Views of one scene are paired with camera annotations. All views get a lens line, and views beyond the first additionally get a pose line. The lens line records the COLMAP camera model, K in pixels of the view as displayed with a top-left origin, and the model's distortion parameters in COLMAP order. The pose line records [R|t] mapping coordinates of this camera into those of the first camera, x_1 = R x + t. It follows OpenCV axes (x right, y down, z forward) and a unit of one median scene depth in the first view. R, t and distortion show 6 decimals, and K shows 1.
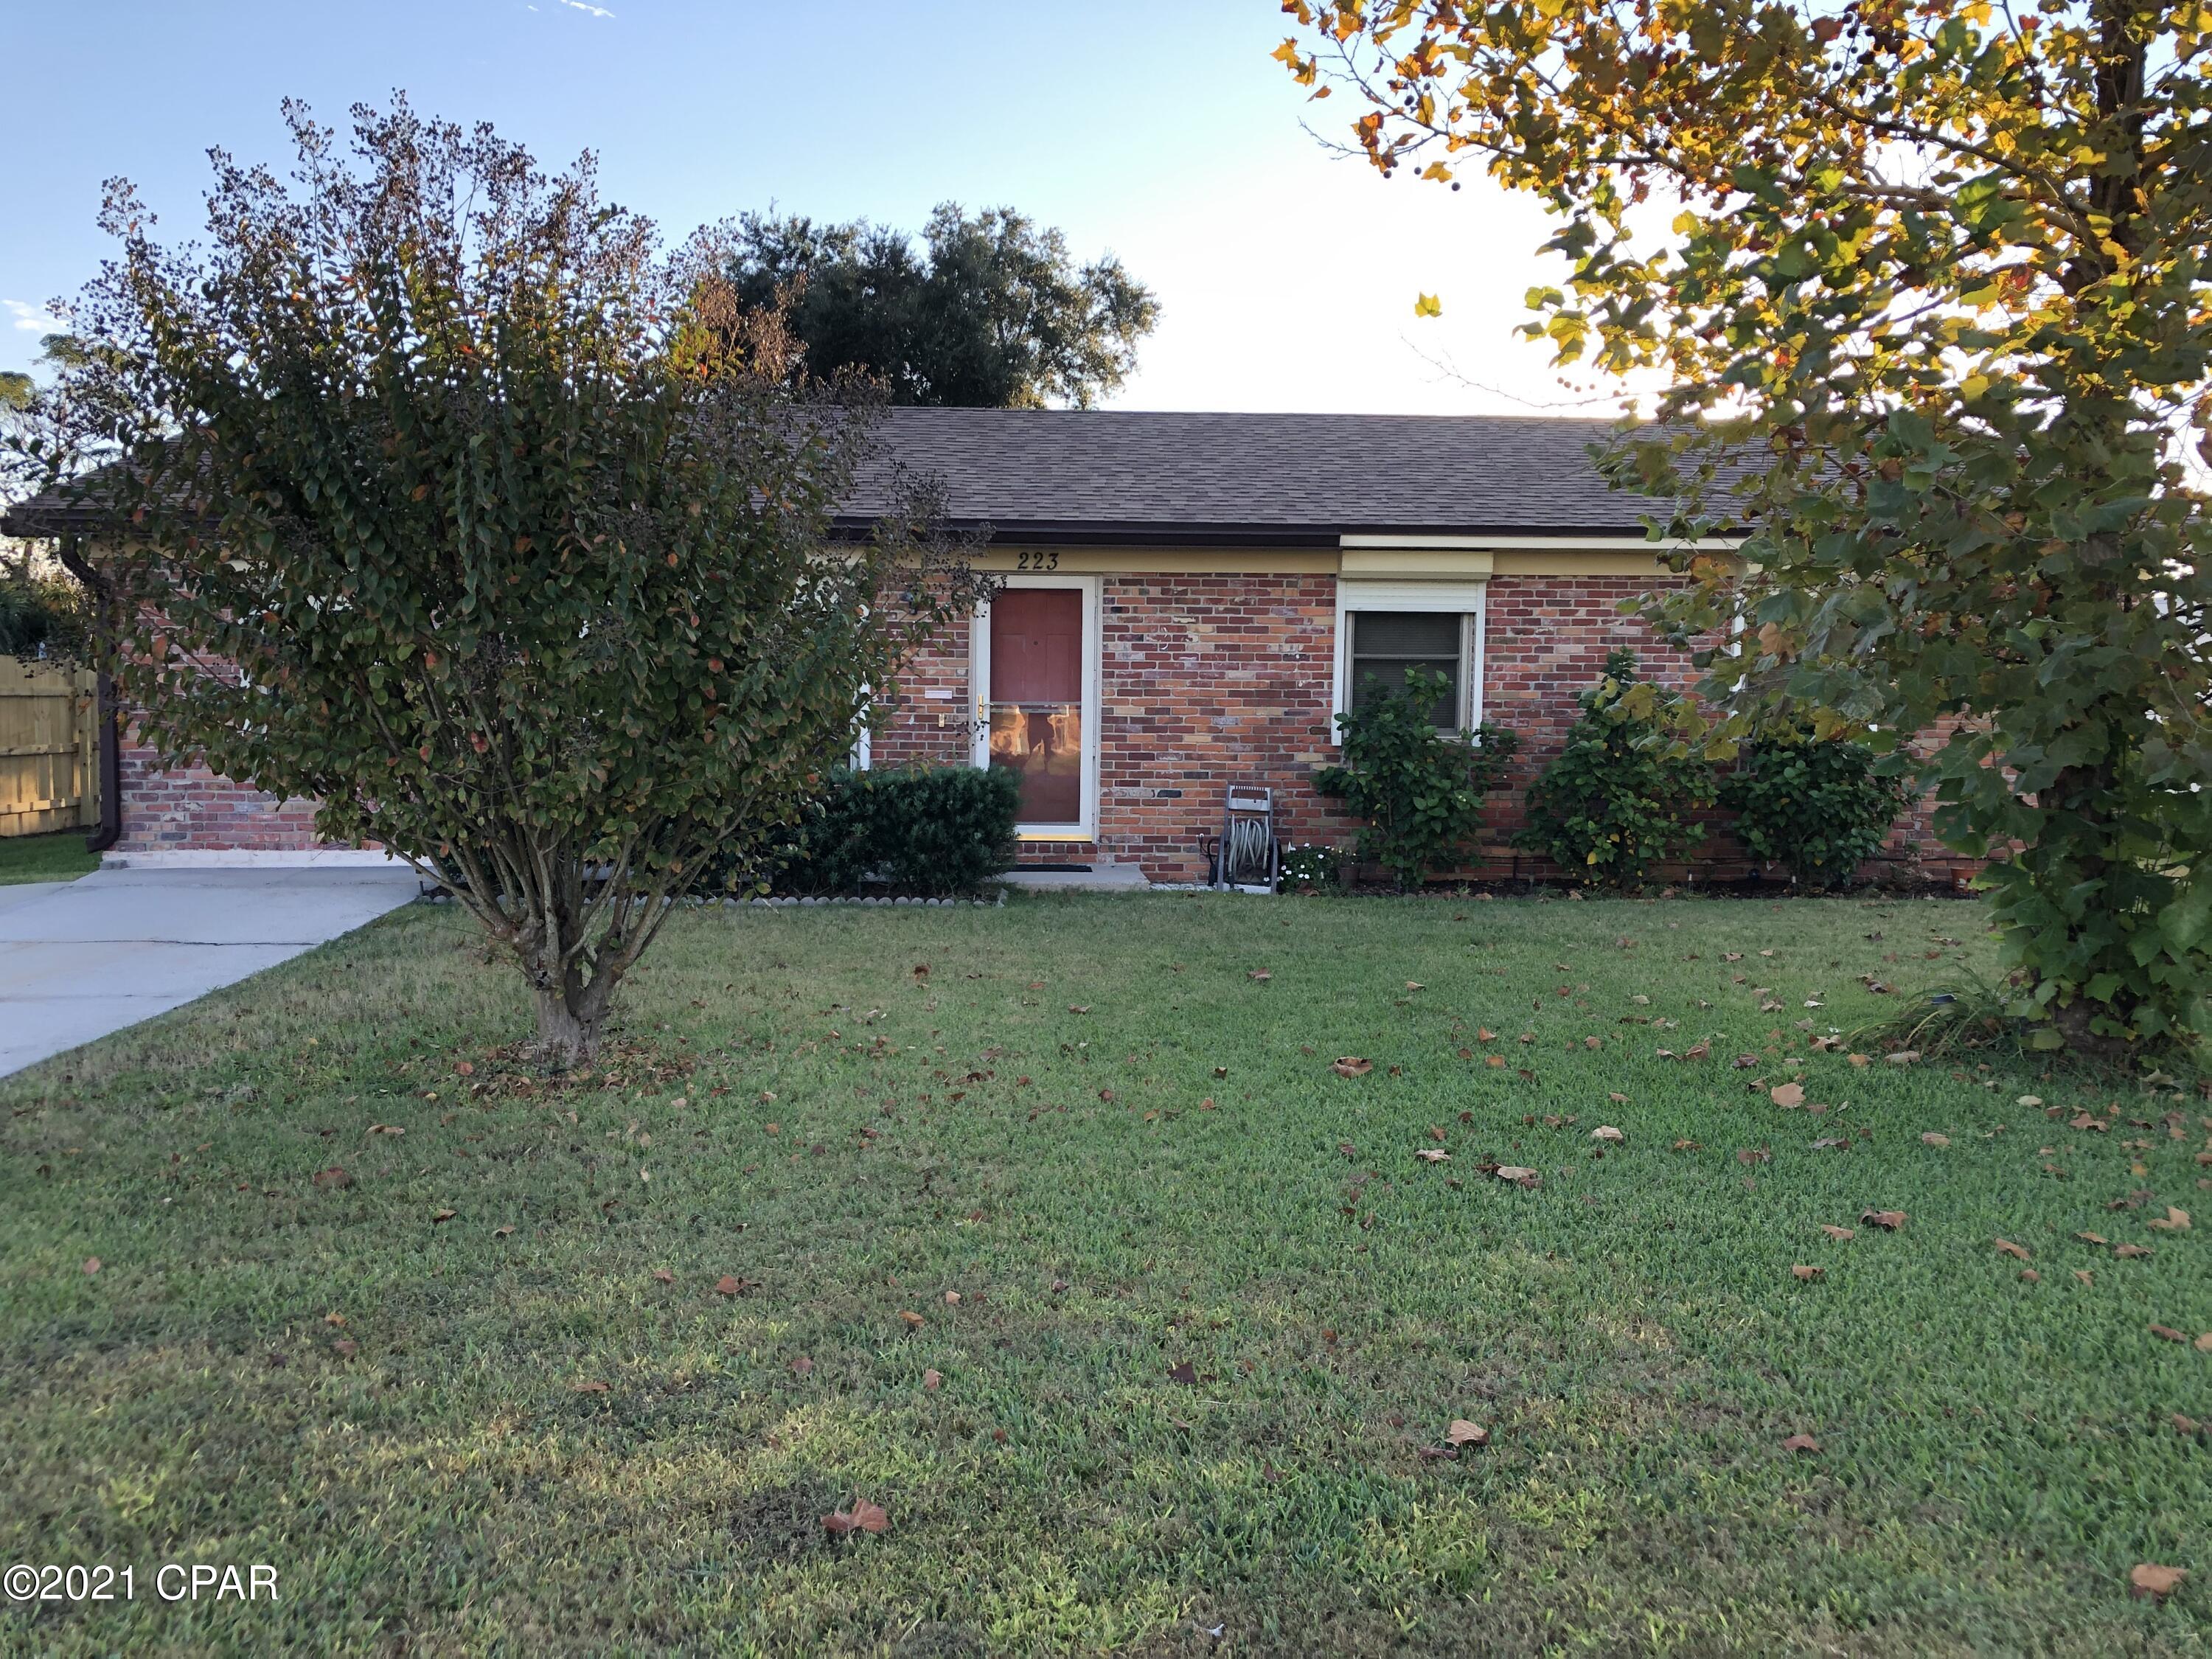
lens RADIAL K [[1803.0, 0, 1105.8], [0, 1803.0, 829.1], [0, 0, 1]] dist [0.037063, 0.000506]
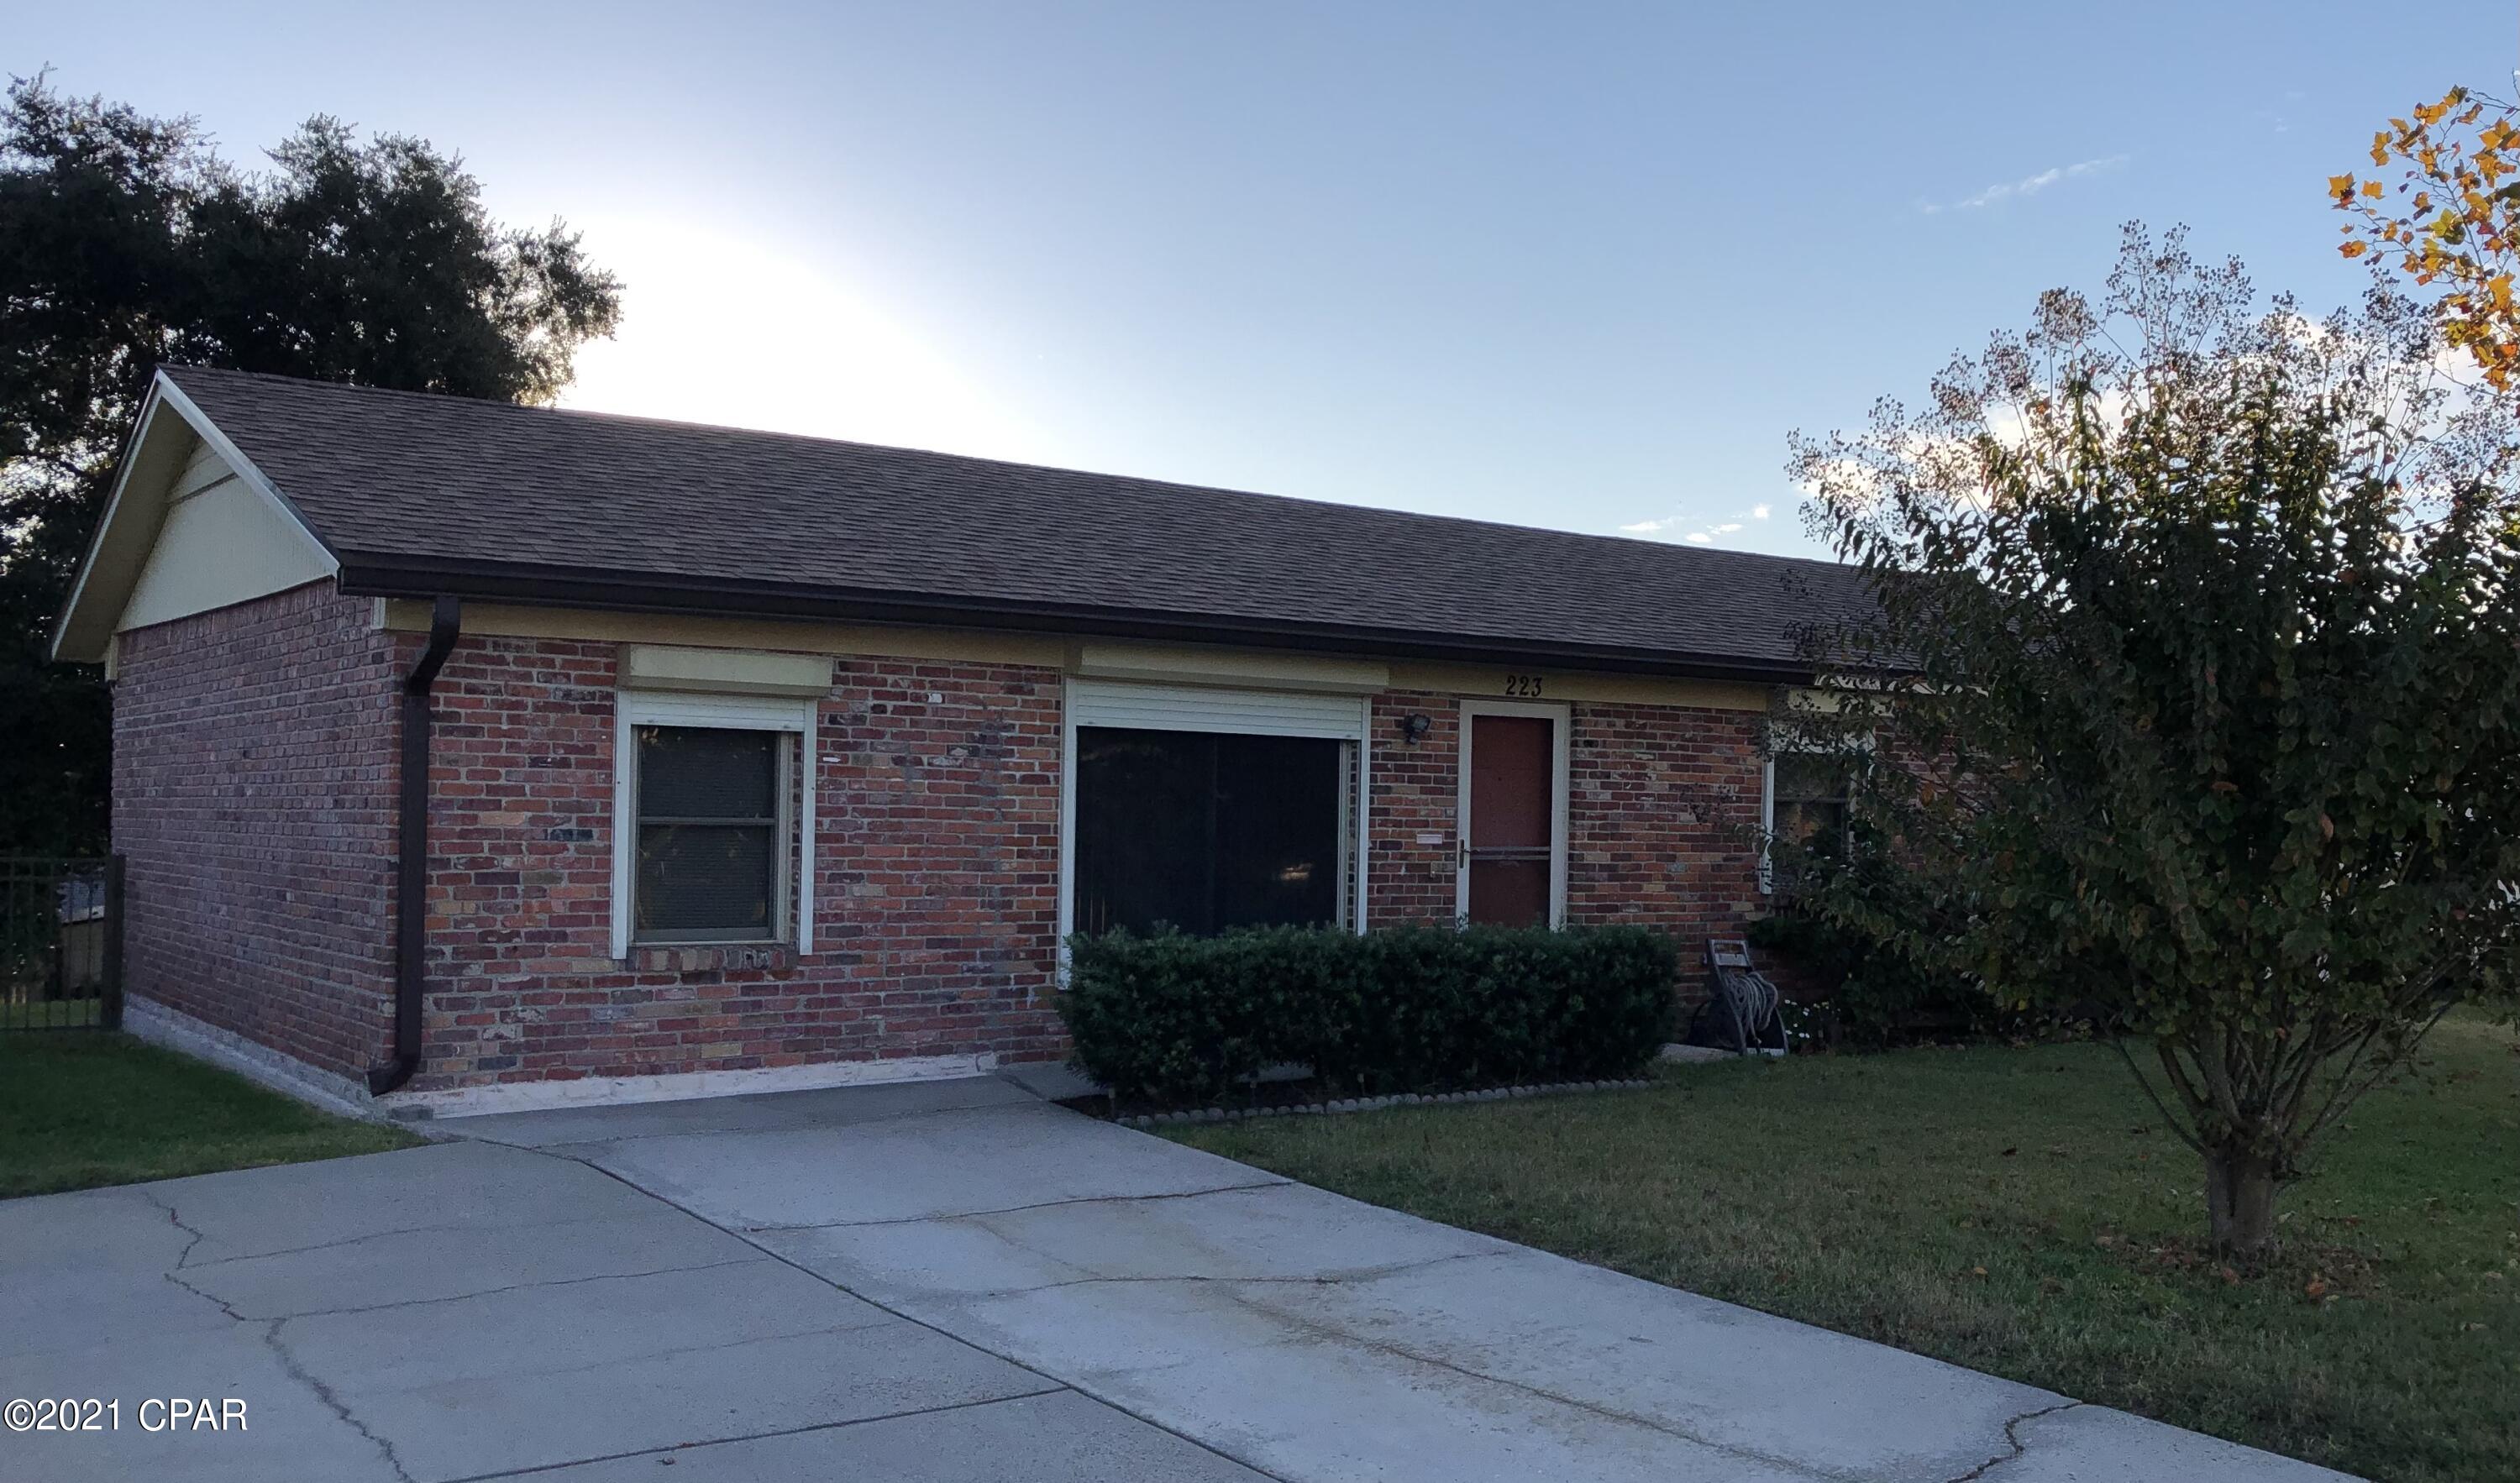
lens RADIAL K [[2255.3, 0, 1260.3], [0, 2255.3, 745.0], [0, 0, 1]] dist [0.022619, 0.003656]
pose [[0.820983, 0.022321, 0.570516, -0.756113], [0.030671, 0.996069, -0.083106, -0.033540], [-0.570128, 0.085727, 0.817071, 0.184984]]
